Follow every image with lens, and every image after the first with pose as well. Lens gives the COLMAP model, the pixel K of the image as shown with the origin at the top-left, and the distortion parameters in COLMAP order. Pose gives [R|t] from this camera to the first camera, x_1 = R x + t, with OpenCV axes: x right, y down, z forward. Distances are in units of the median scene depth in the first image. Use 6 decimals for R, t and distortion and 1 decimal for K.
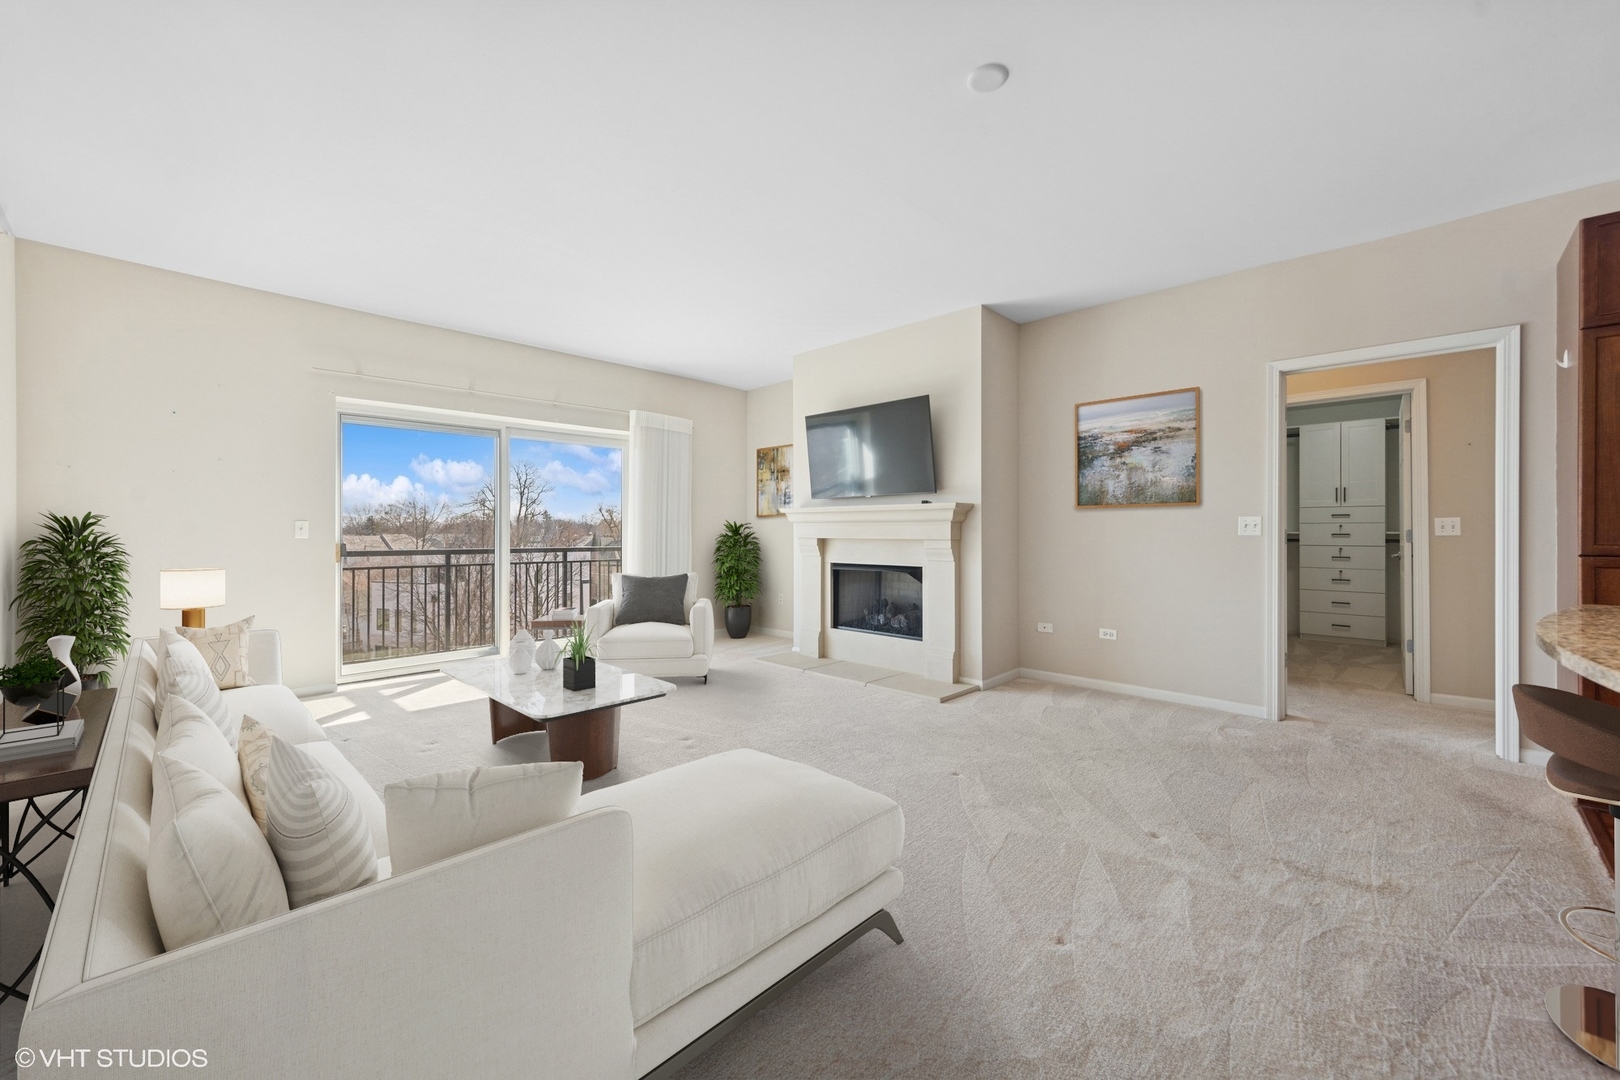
lens RADIAL K [[636.8, 0, 834.6], [0, 636.8, 532.7], [0, 0, 1]] dist [0.002166, -0.000431]
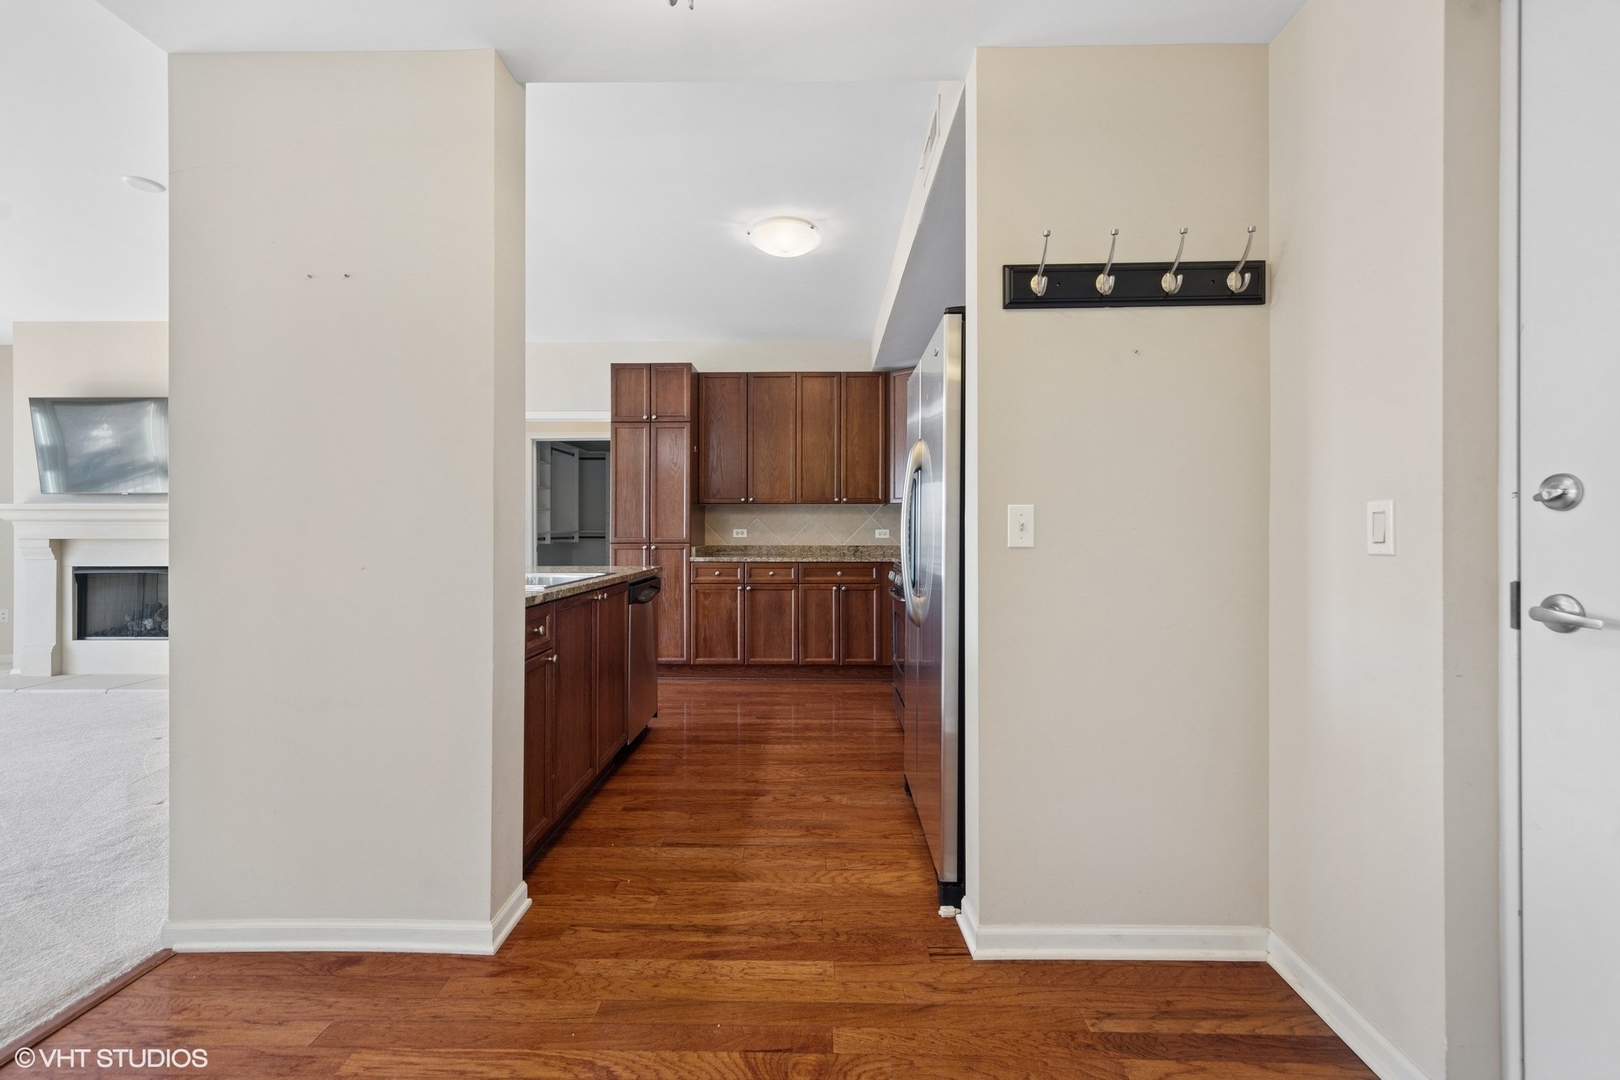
lens RADIAL K [[677.7, 0, 805.0], [0, 677.7, 530.1], [0, 0, 1]] dist [-0.001737, 0.000390]
pose [[0.749471, -0.001354, 0.662036, 0.164394], [0.008377, 0.999937, -0.007438, 0.014671], [-0.661985, 0.011121, 0.749435, -0.466320]]
